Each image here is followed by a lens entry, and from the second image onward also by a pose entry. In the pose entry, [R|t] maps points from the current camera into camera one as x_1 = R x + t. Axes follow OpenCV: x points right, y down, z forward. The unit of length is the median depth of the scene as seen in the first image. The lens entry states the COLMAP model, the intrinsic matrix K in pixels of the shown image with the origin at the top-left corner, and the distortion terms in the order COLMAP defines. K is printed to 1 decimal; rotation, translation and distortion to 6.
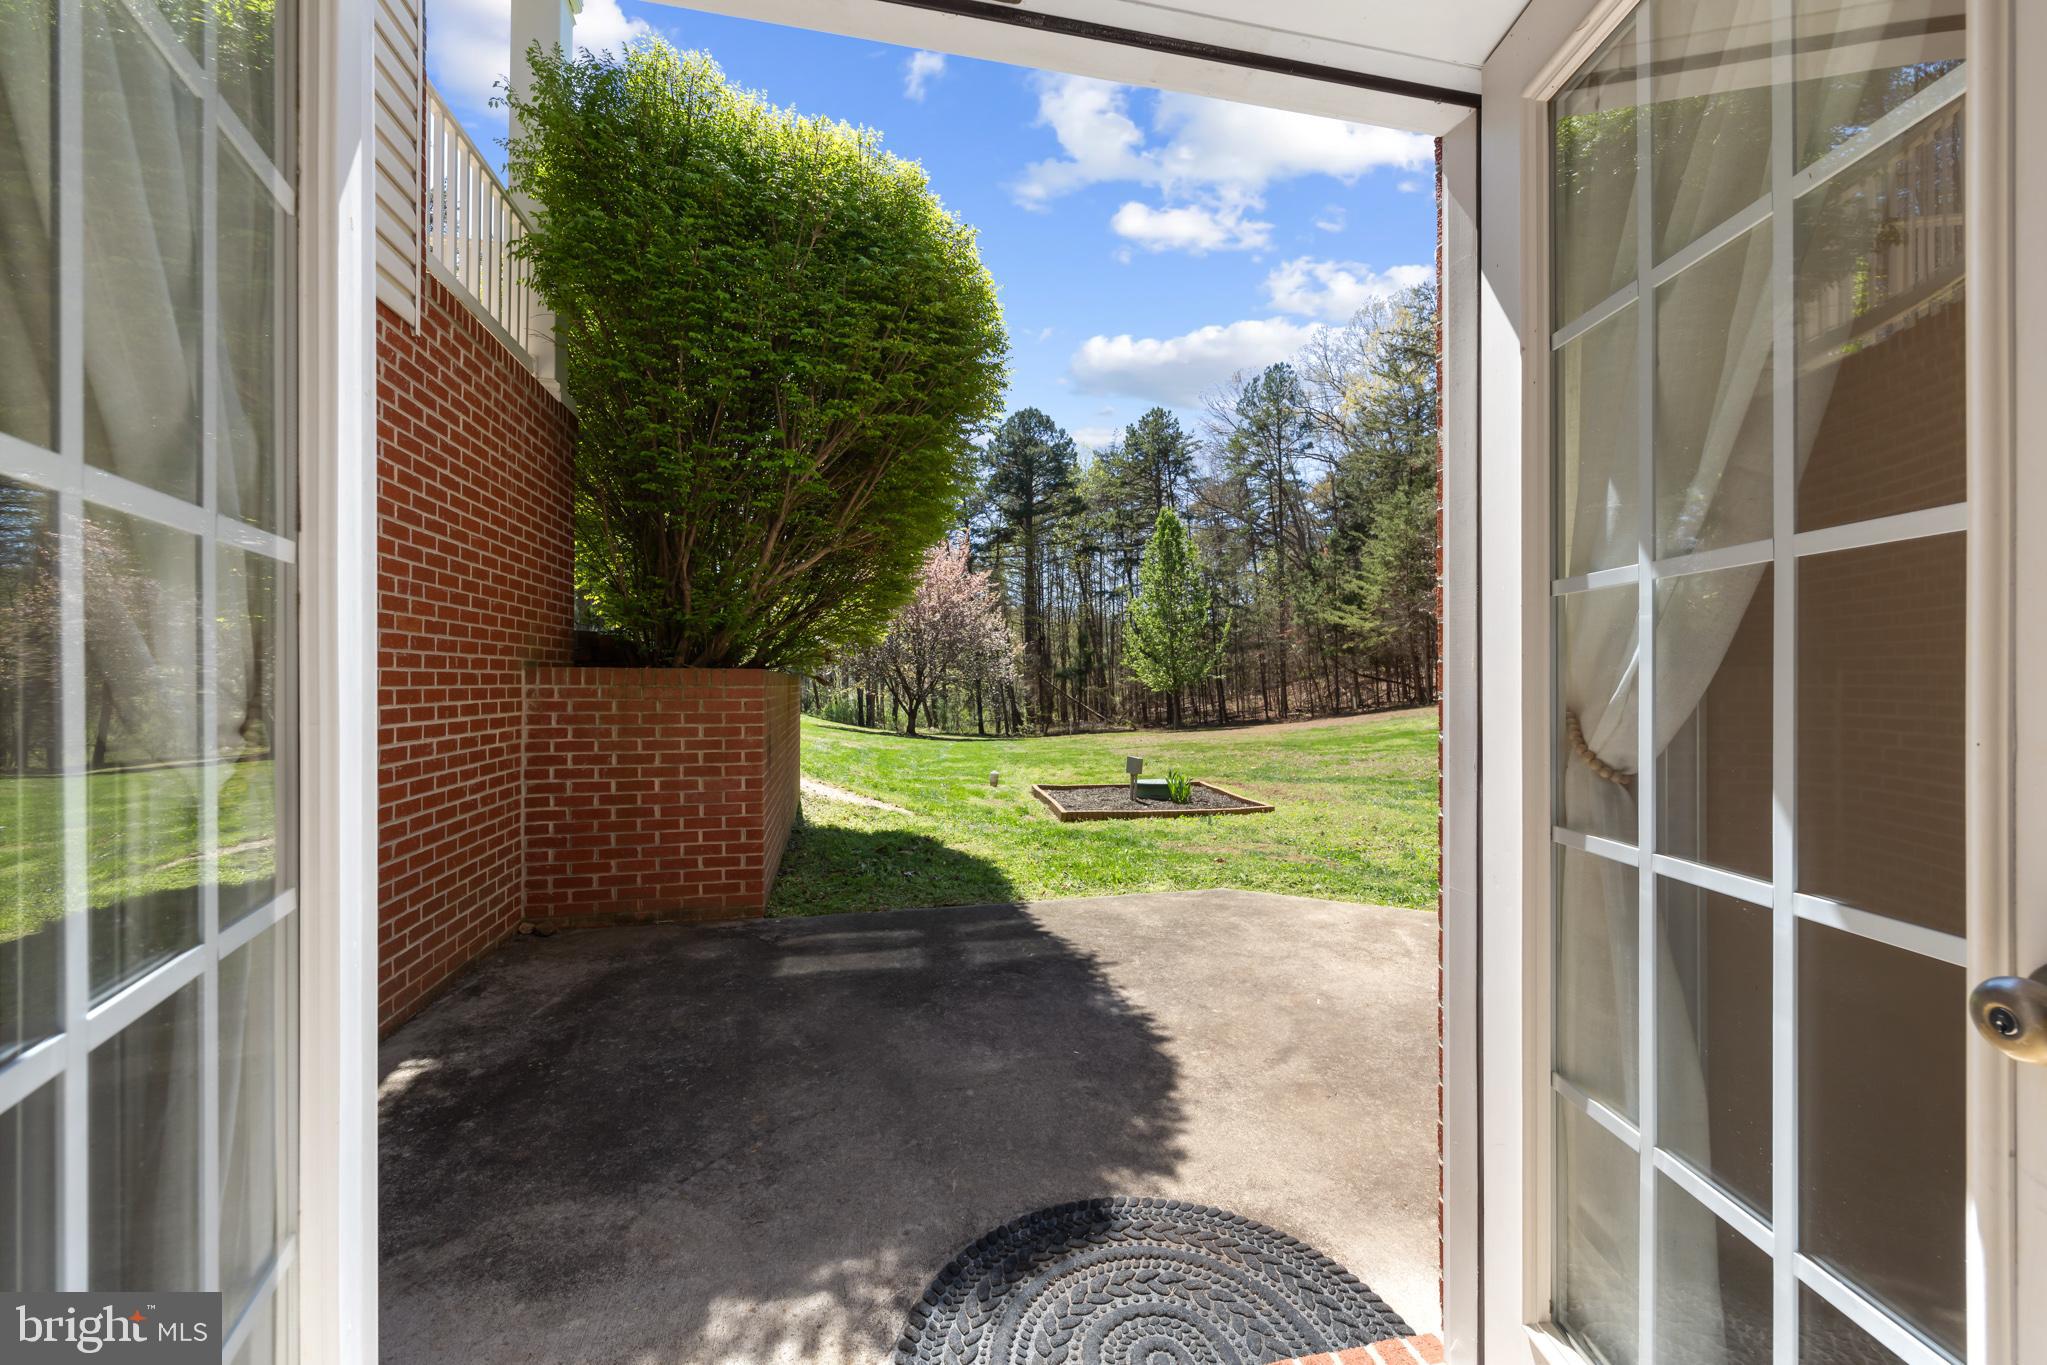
lens RADIAL K [[828.1, 0, 1018.9], [0, 828.1, 680.1], [0, 0, 1]] dist [-0.001442, -0.000108]
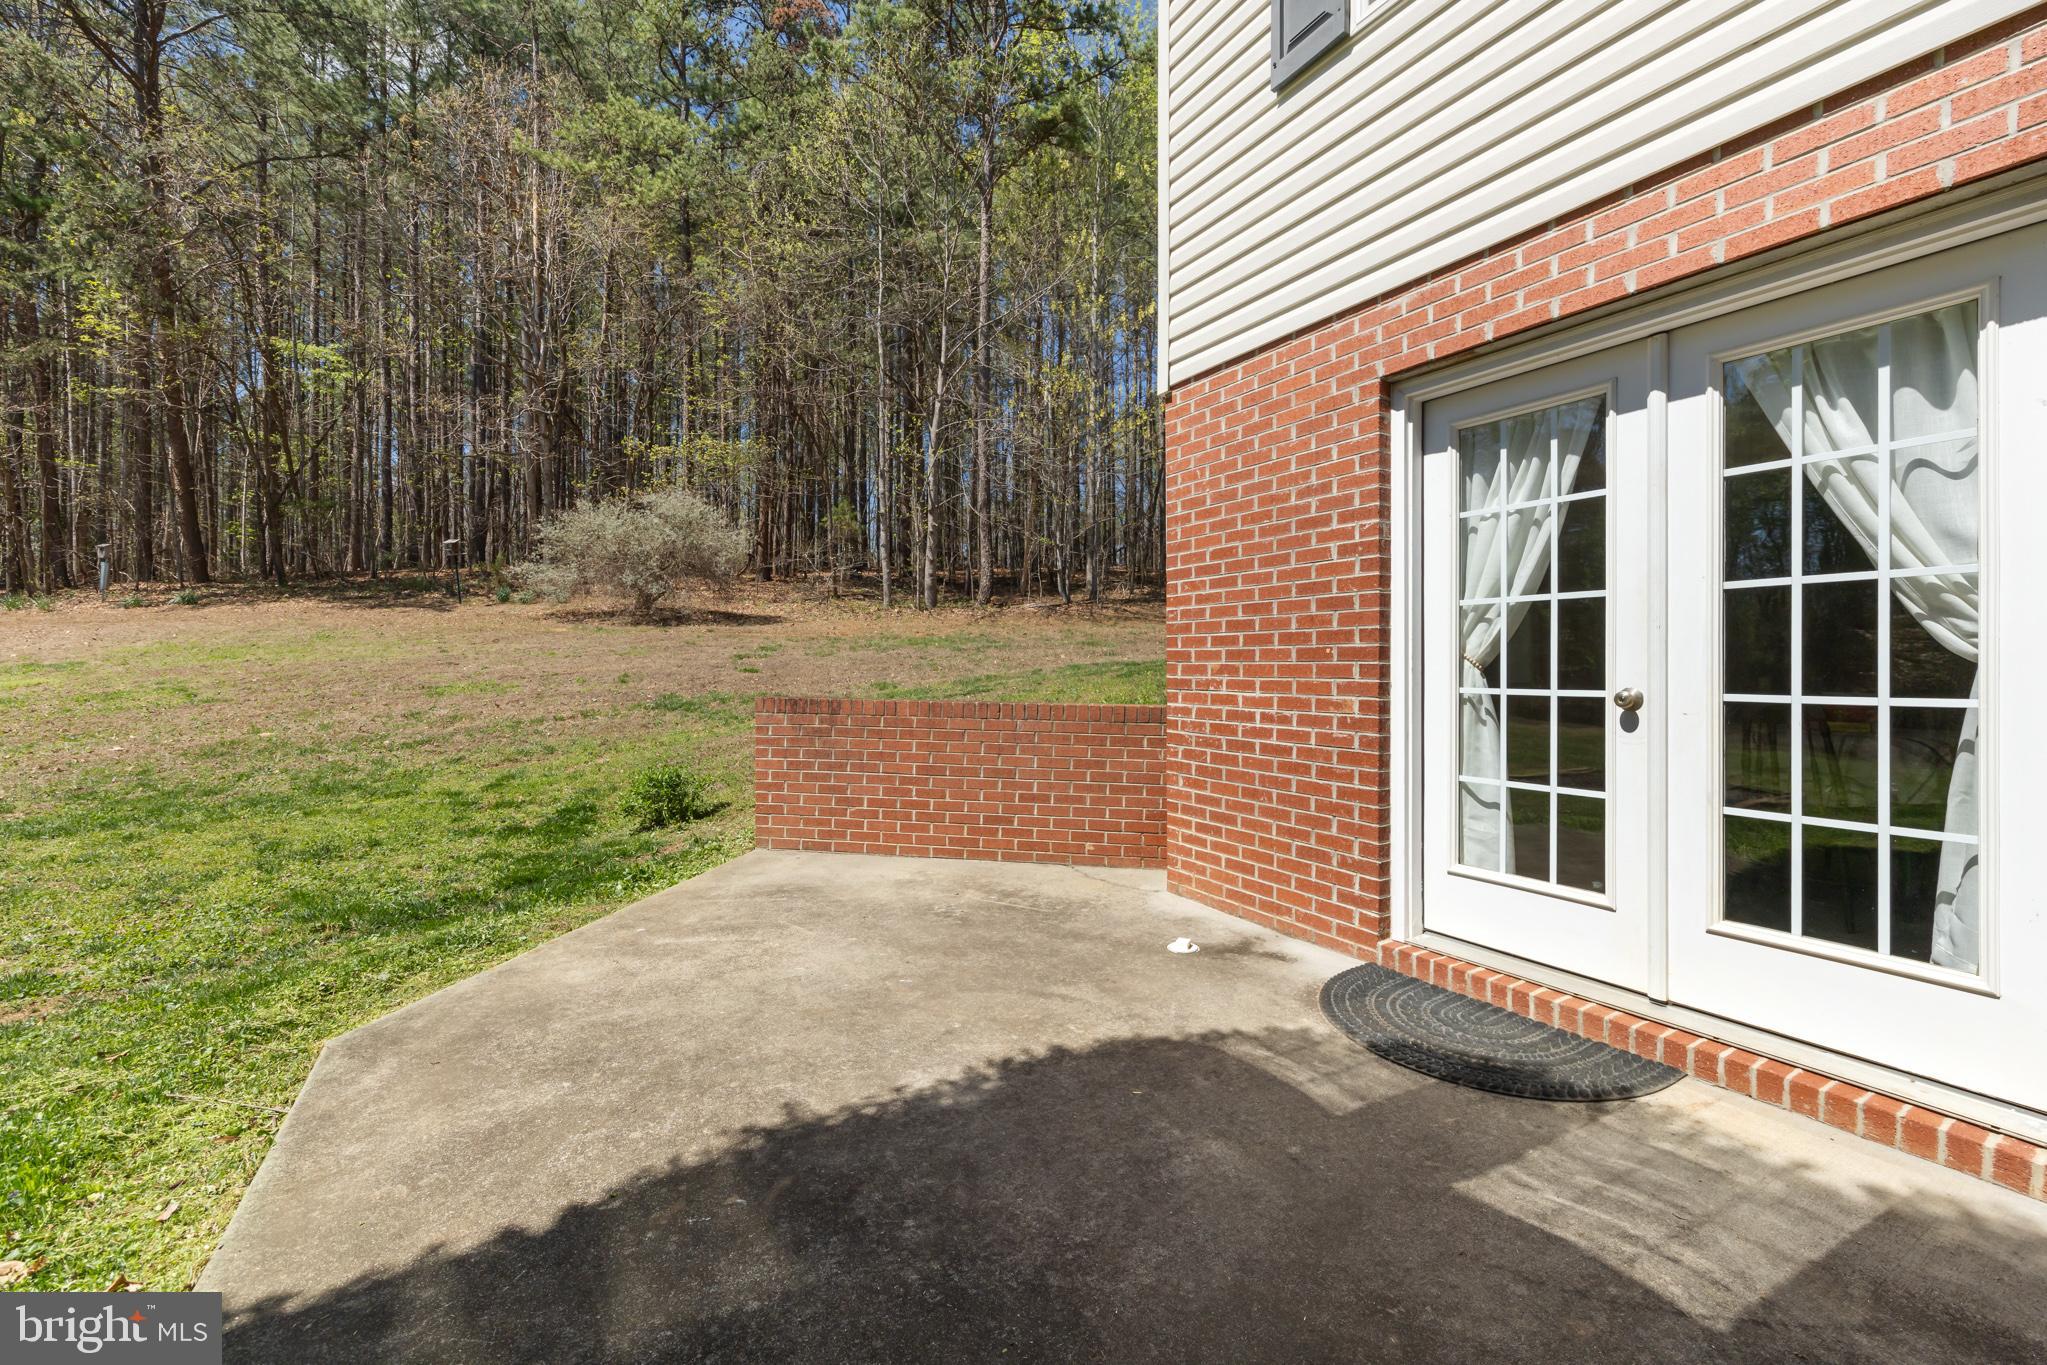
lens RADIAL K [[828.1, 0, 1014.3], [0, 828.1, 668.2], [0, 0, 1]] dist [-0.001442, -0.000108]
pose [[-0.300959, -0.011815, 0.953564, -0.555684], [-0.000114, 0.999924, 0.012353, 0.022125], [-0.953637, 0.003609, -0.300937, 1.144501]]
